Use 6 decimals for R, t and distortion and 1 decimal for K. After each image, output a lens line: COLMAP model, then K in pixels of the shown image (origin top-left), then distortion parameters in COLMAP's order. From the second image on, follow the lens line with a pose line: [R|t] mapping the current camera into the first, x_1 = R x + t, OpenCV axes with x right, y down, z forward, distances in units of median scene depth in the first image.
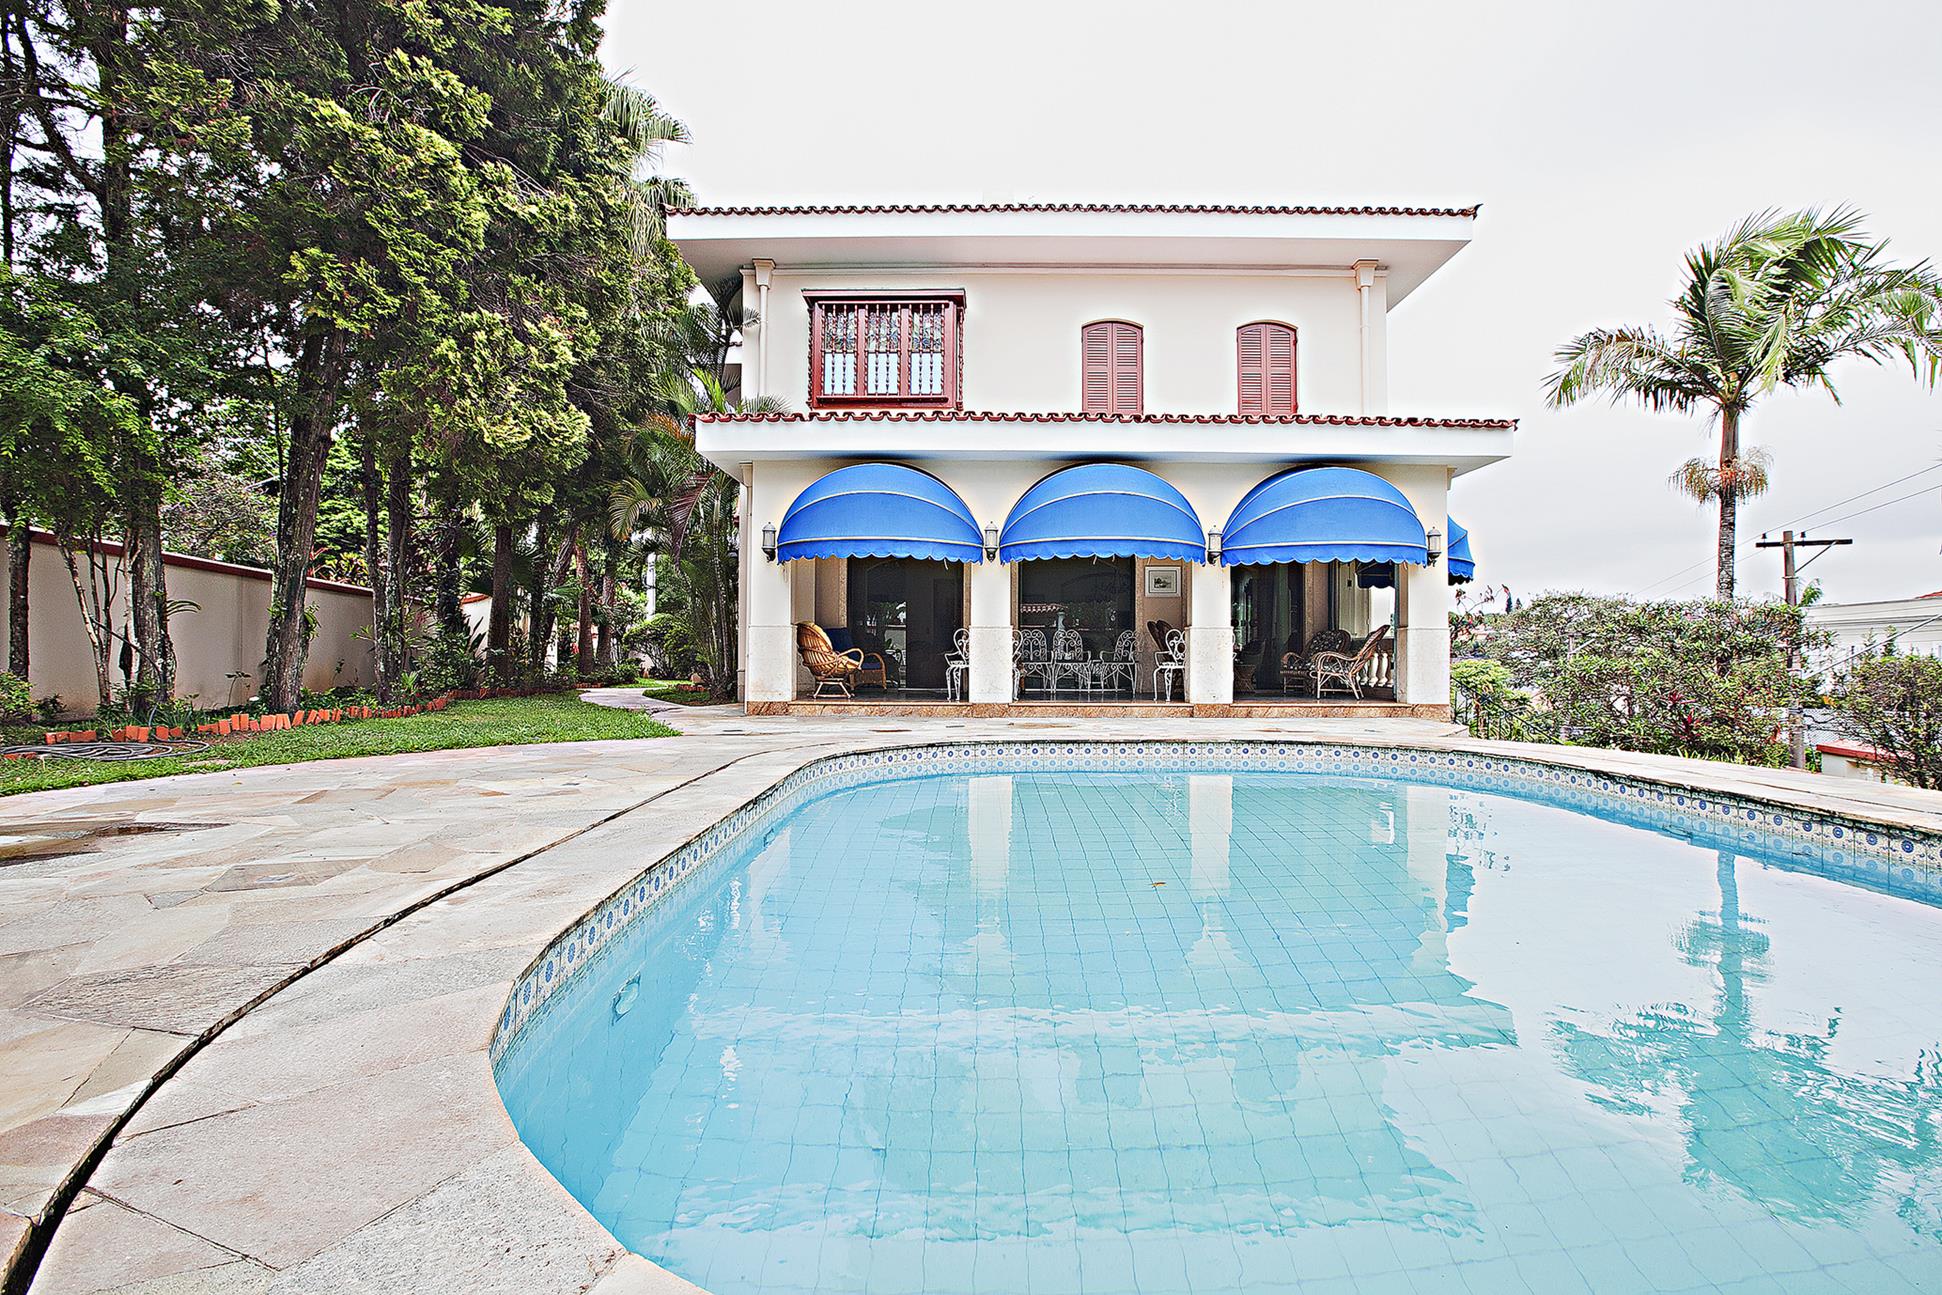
lens RADIAL K [[898.3, 0, 968.3], [0, 898.3, 644.5], [0, 0, 1]] dist [-0.004048, -0.000346]
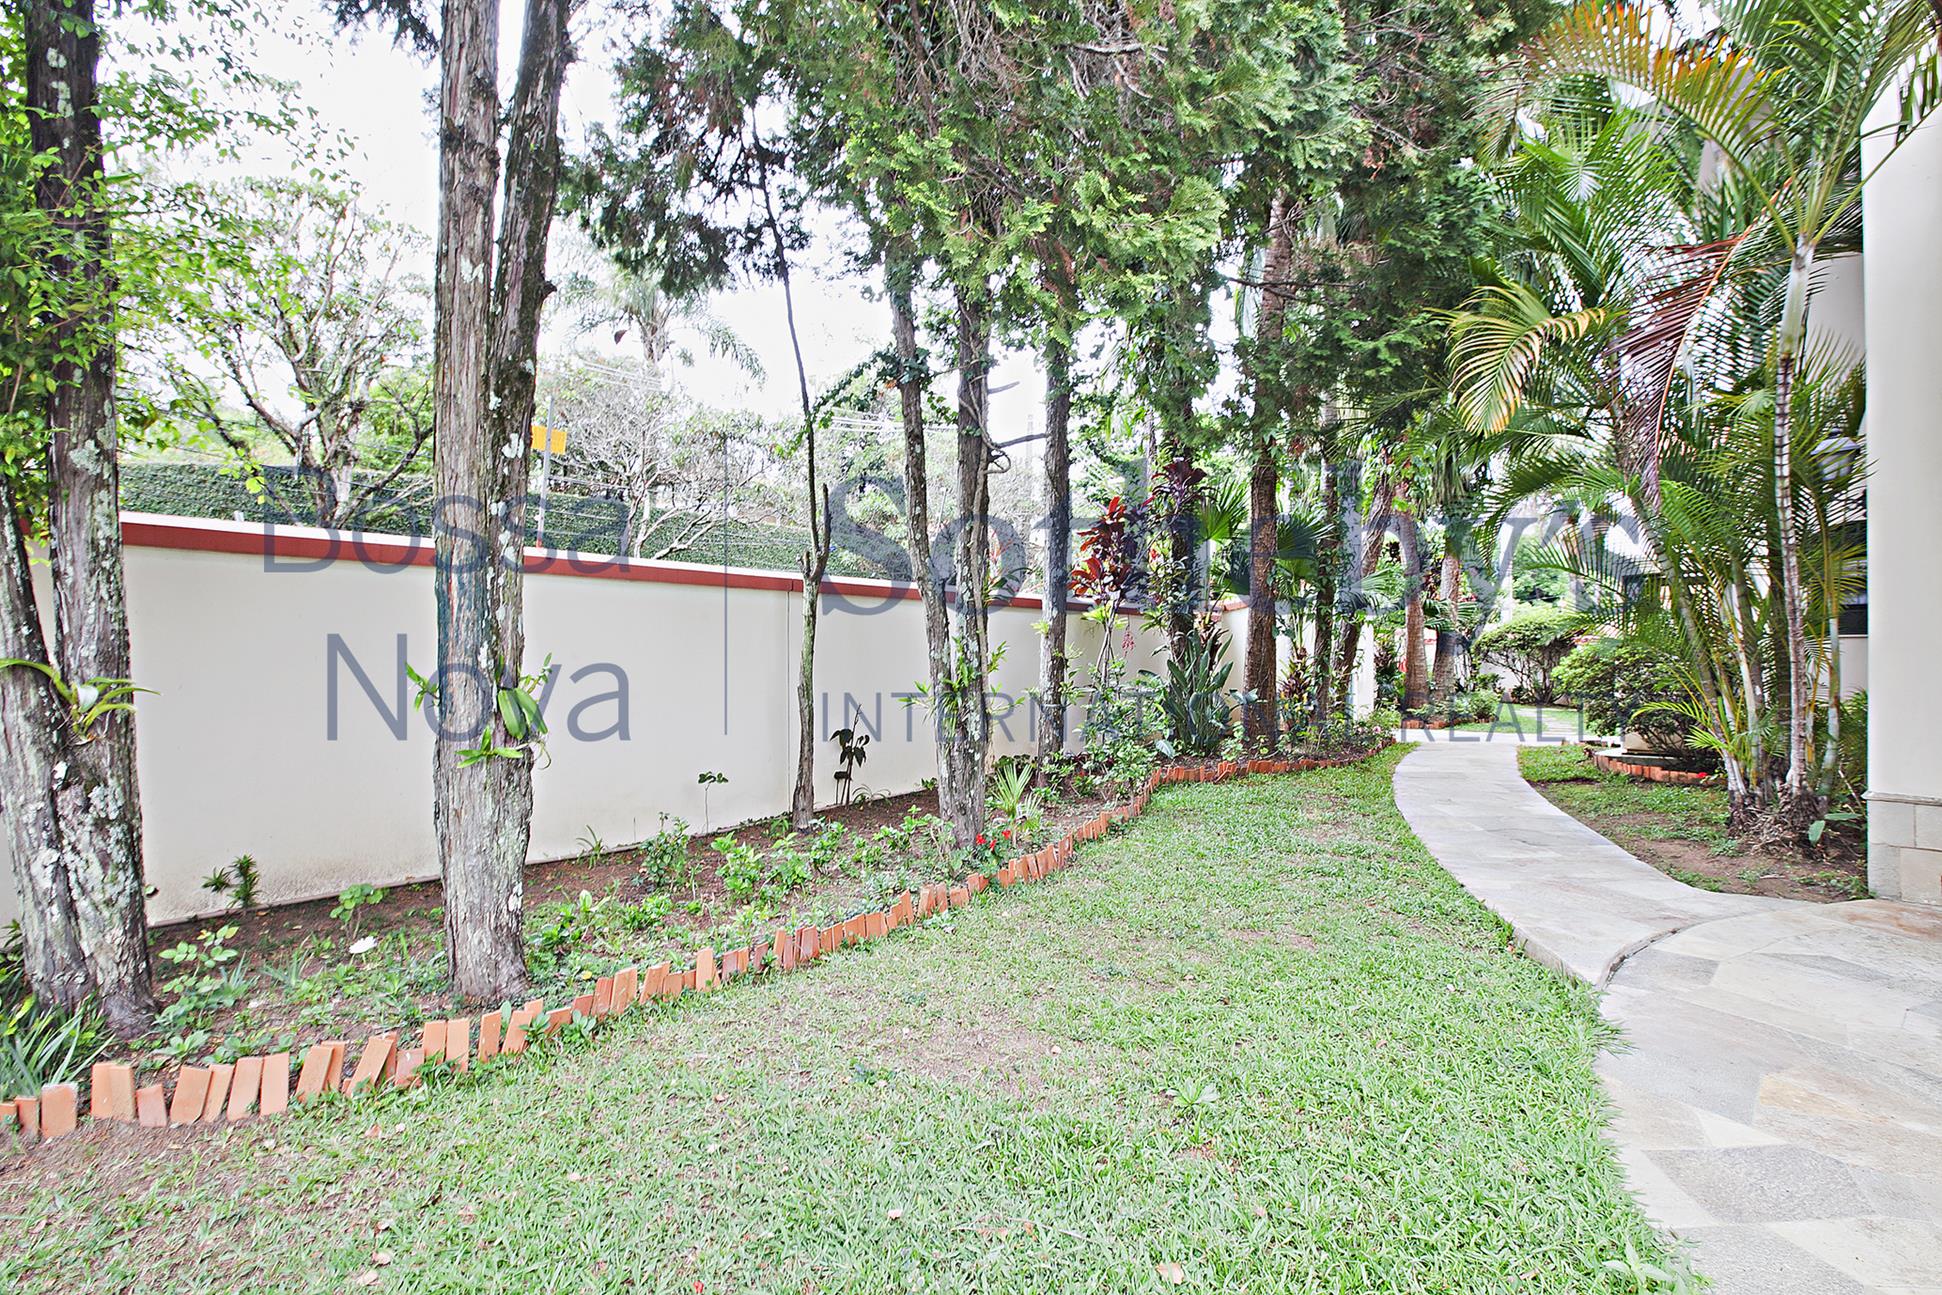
lens RADIAL K [[898.3, 0, 968.4], [0, 898.3, 641.7], [0, 0, 1]] dist [-0.004048, -0.000346]
pose [[0.640737, -0.001212, -0.767760, -0.167635], [0.004470, 0.999988, 0.002152, -0.024967], [0.767748, -0.004811, 0.640734, 0.422030]]
